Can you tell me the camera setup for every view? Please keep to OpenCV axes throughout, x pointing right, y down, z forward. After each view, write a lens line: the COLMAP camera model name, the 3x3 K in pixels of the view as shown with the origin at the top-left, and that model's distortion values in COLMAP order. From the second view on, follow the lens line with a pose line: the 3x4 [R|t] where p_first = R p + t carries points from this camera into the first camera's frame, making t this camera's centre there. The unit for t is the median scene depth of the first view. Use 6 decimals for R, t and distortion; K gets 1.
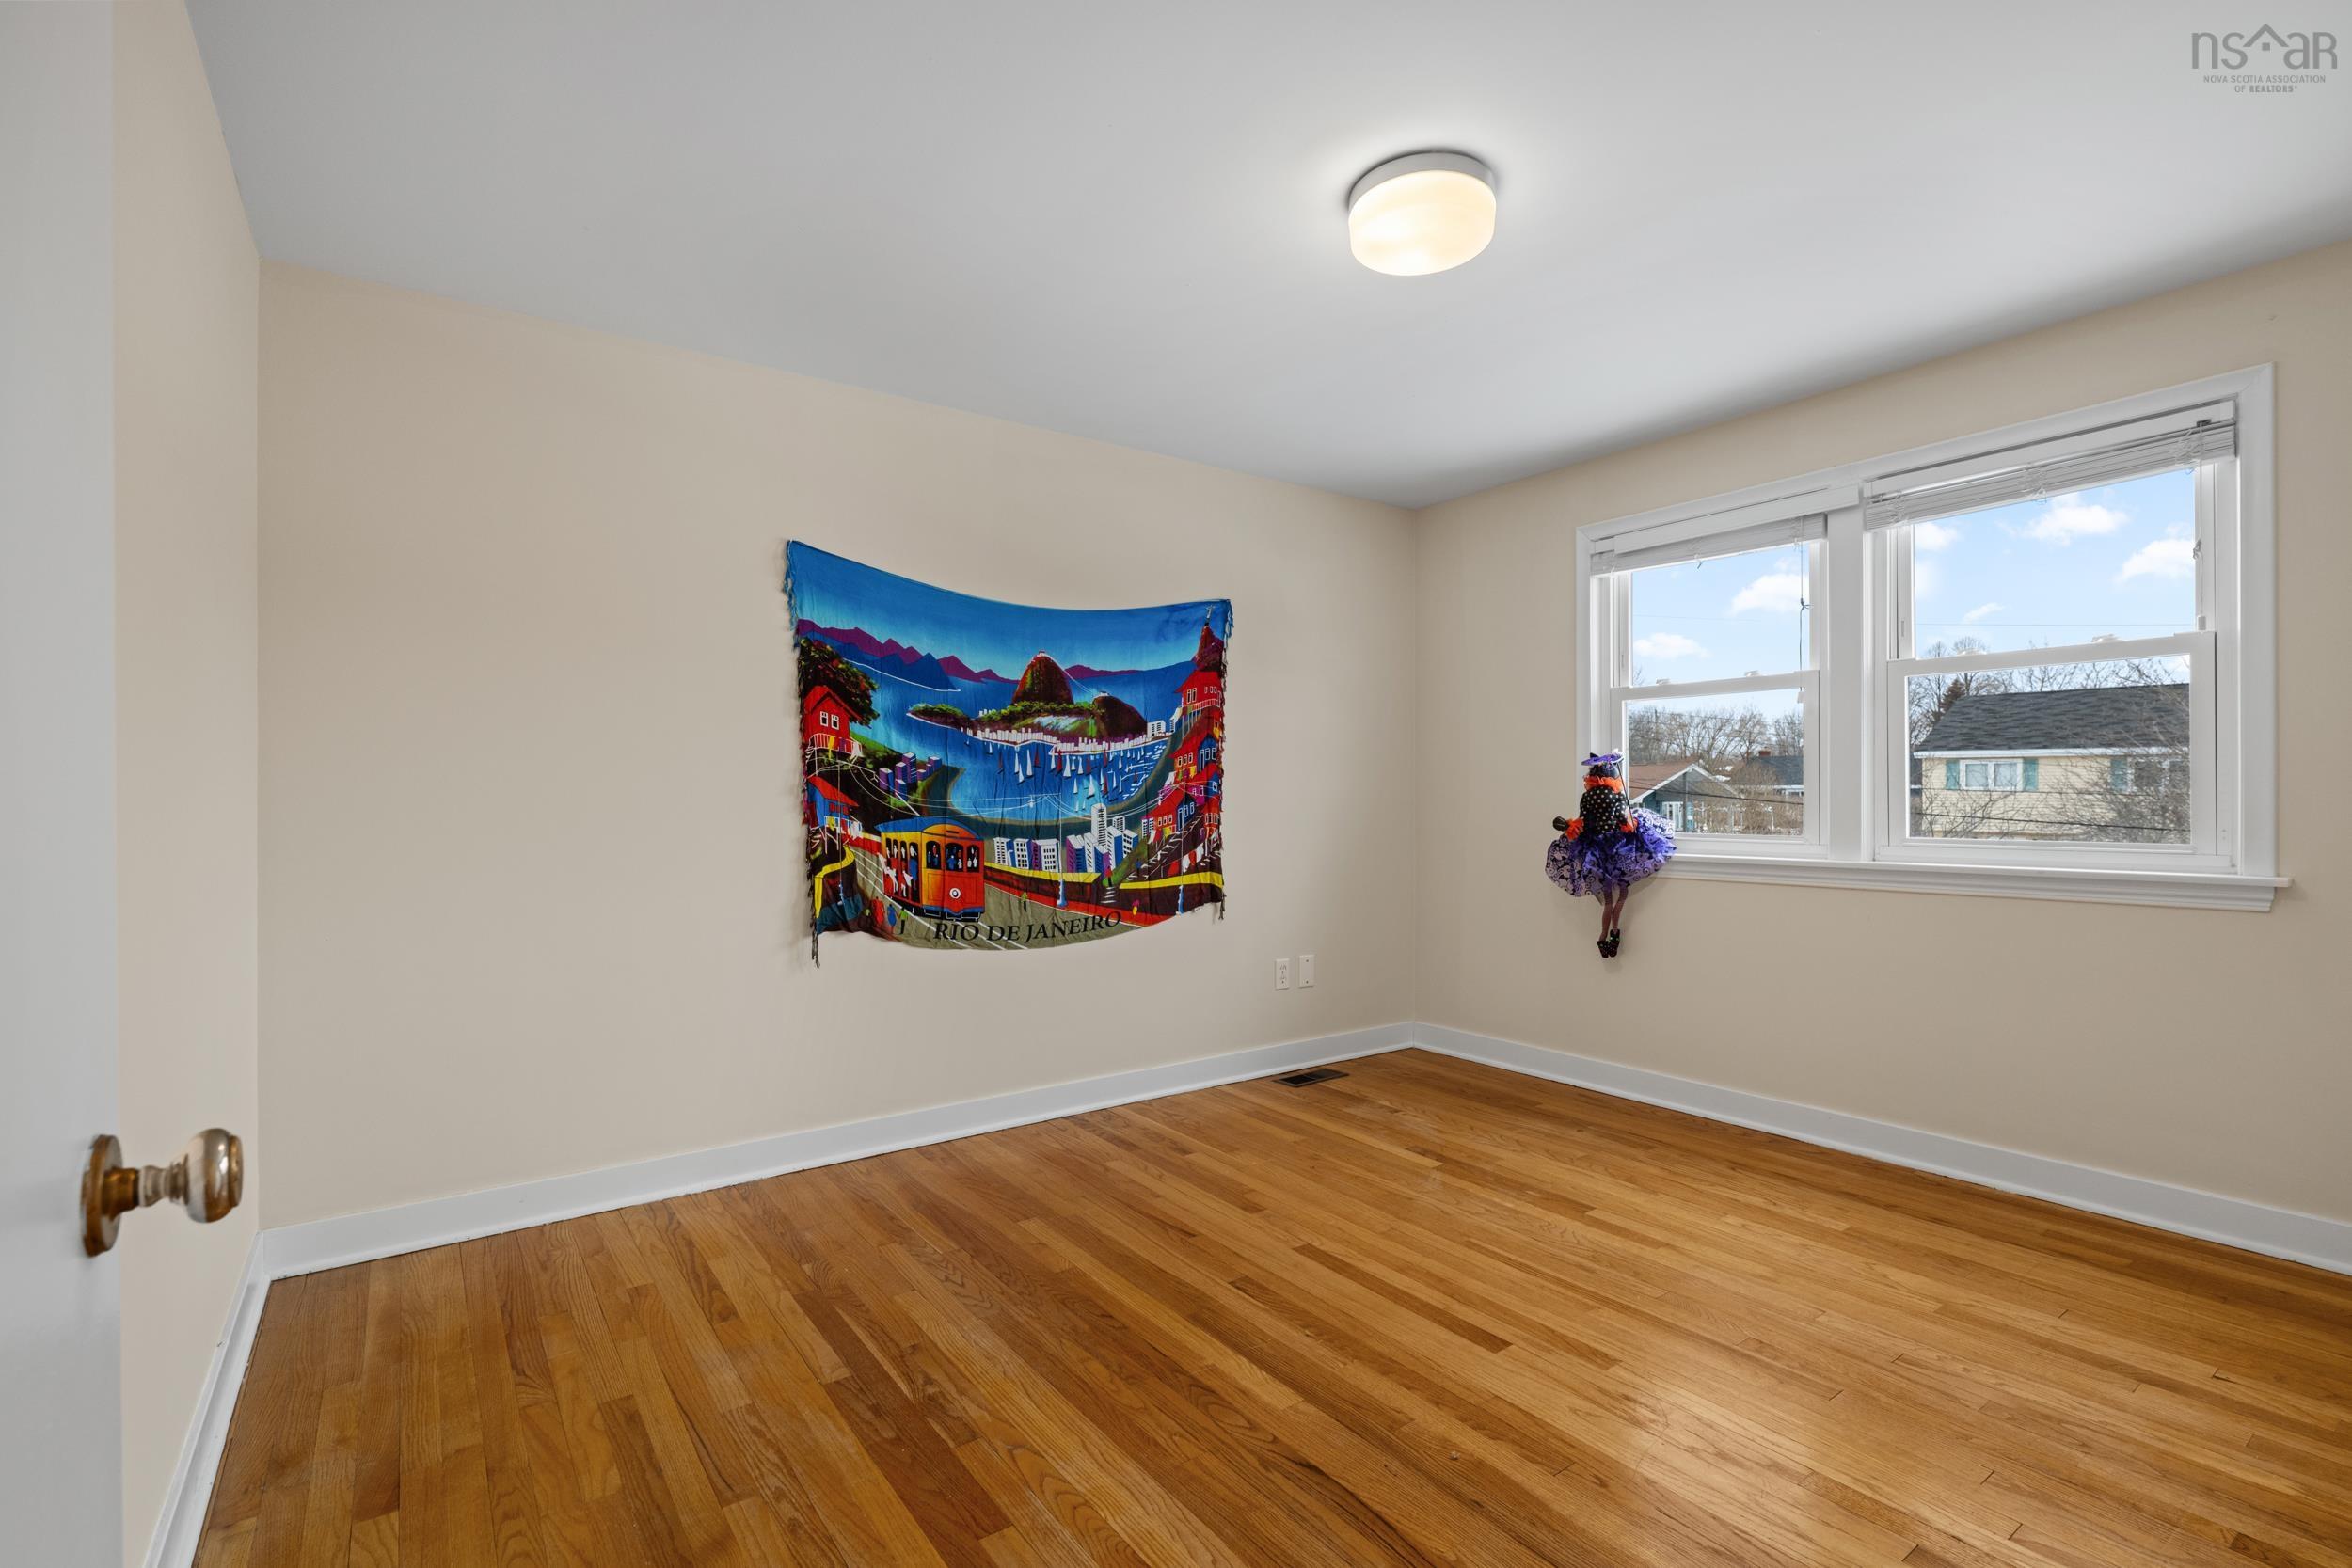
lens RADIAL K [[1061.9, 0, 1182.5], [0, 1061.9, 791.8], [0, 0, 1]] dist [0.003124, -0.002255]
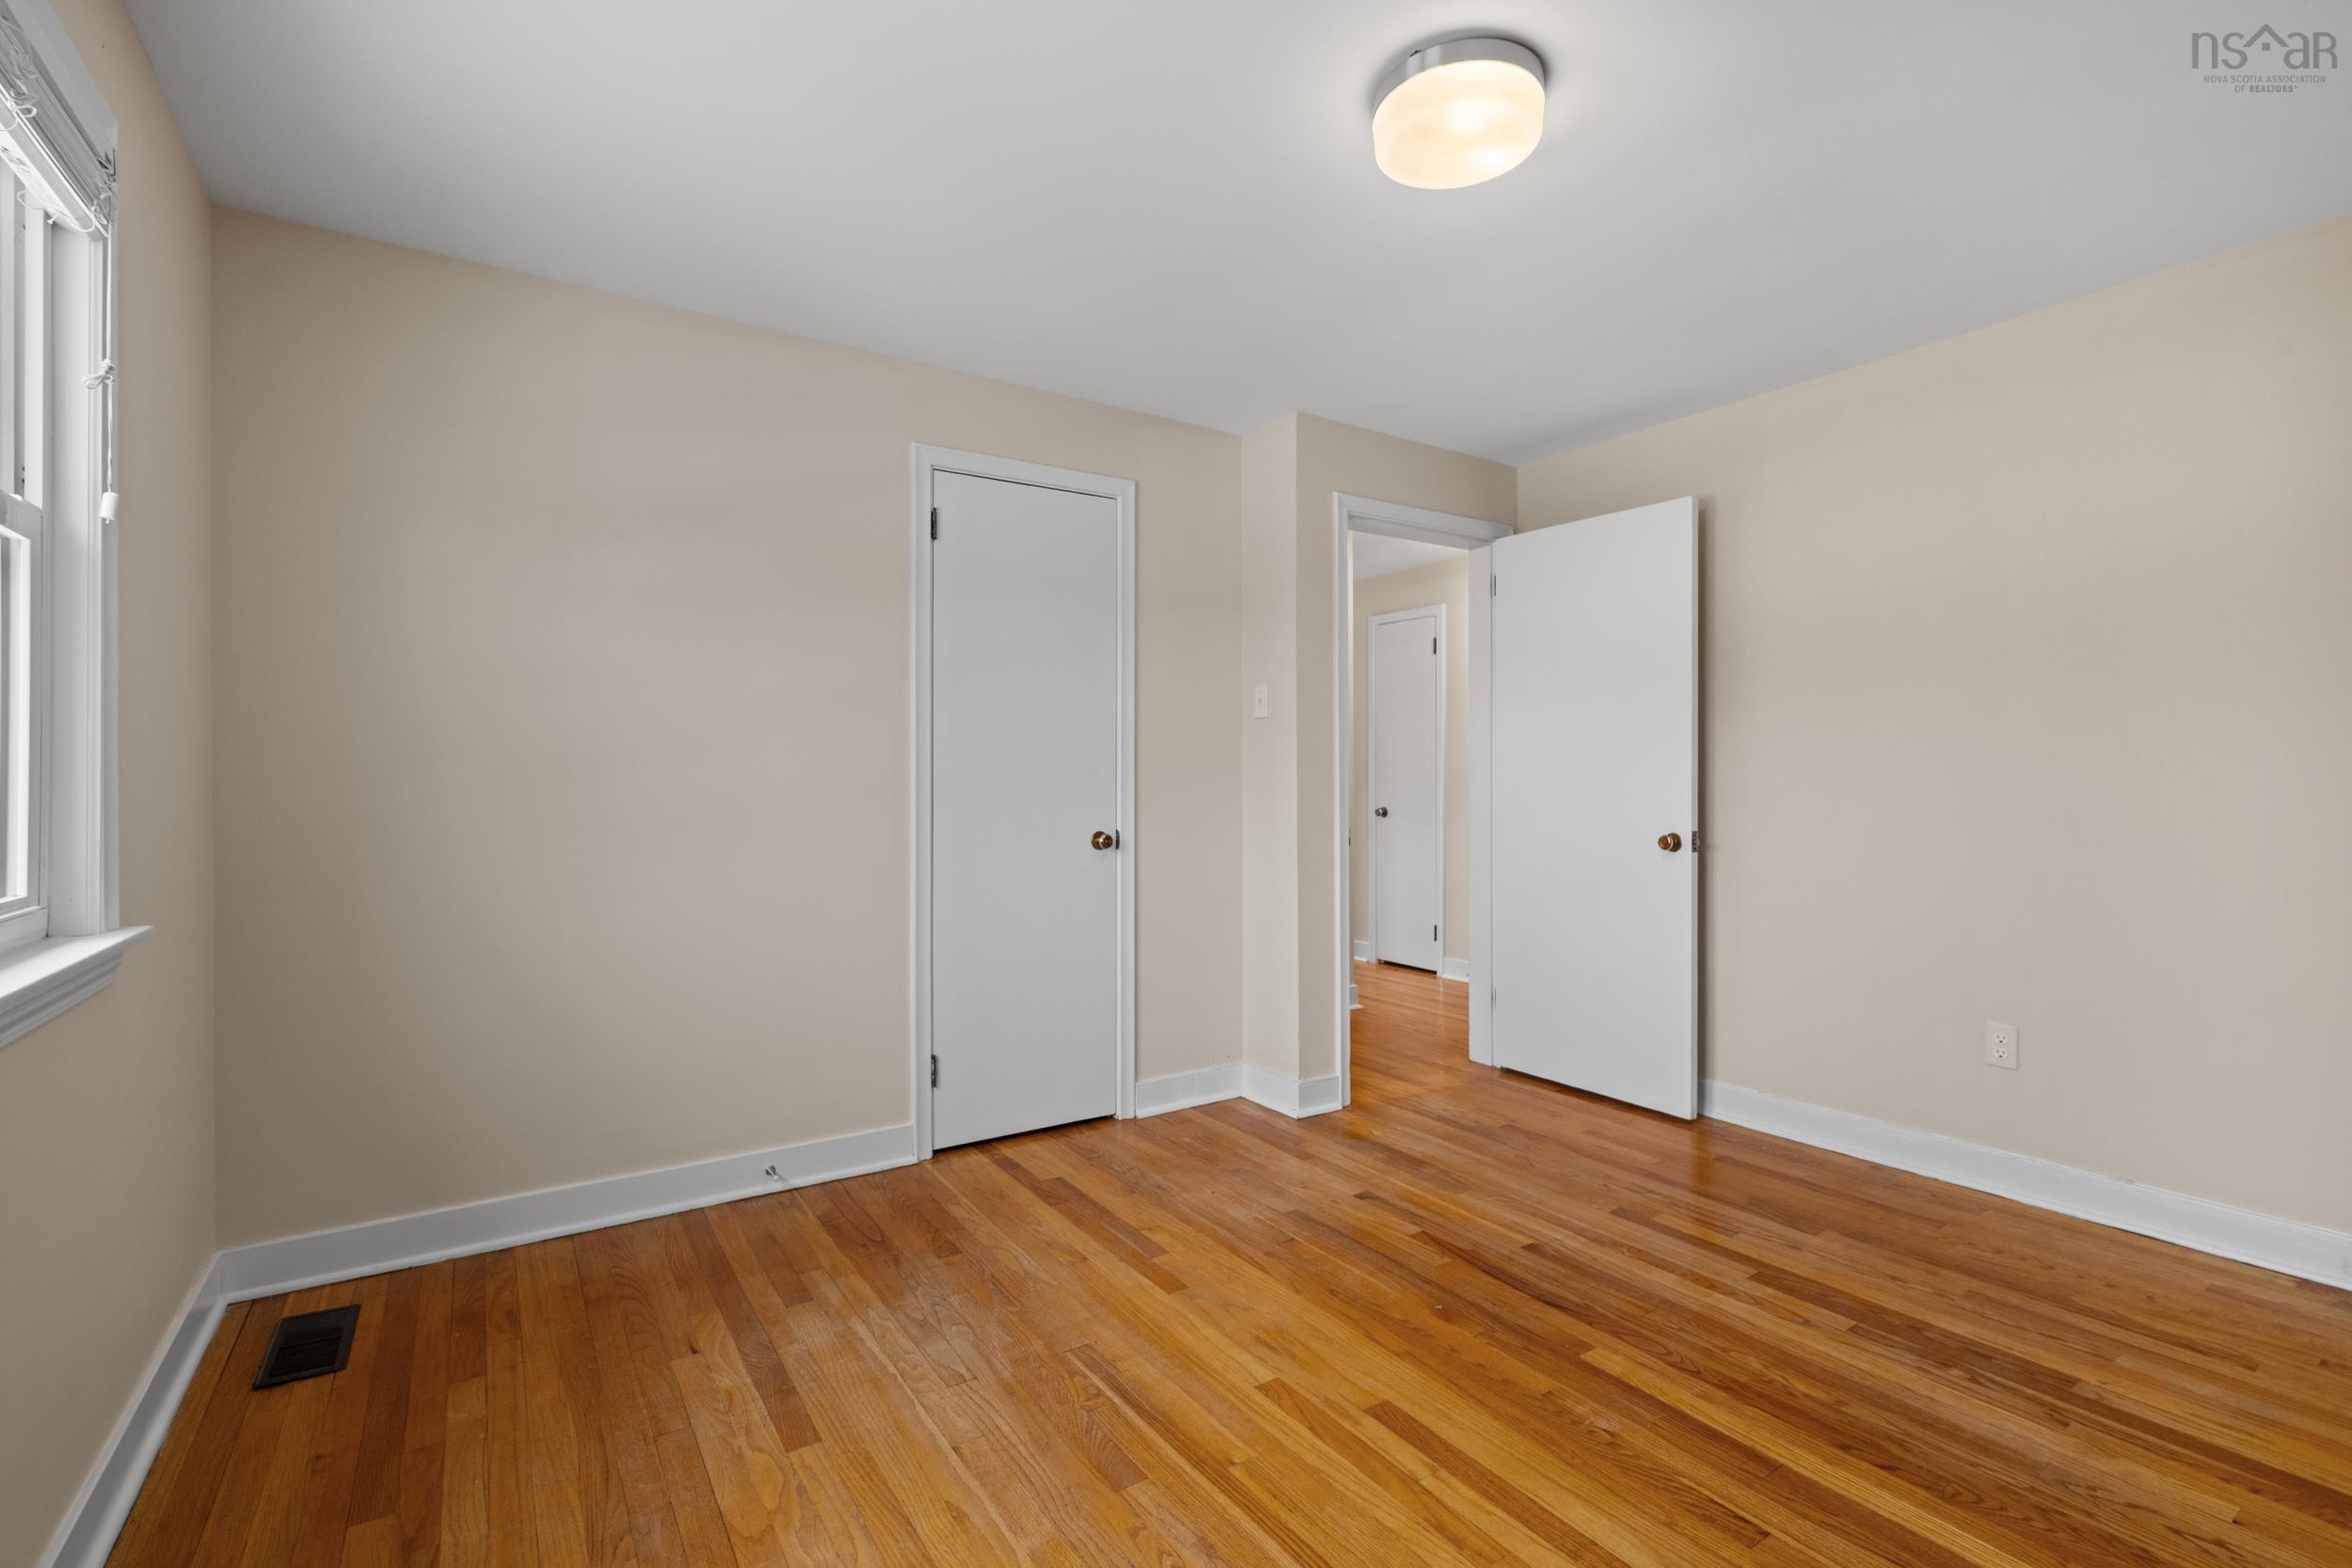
lens RADIAL K [[1061.9, 0, 1173.7], [0, 1061.9, 773.8], [0, 0, 1]] dist [0.003124, -0.002255]
pose [[-0.999372, 0.010560, 0.033827, 0.473848], [0.010474, 0.999941, -0.002721, -0.009467], [-0.033854, -0.002365, -0.999424, 2.062862]]
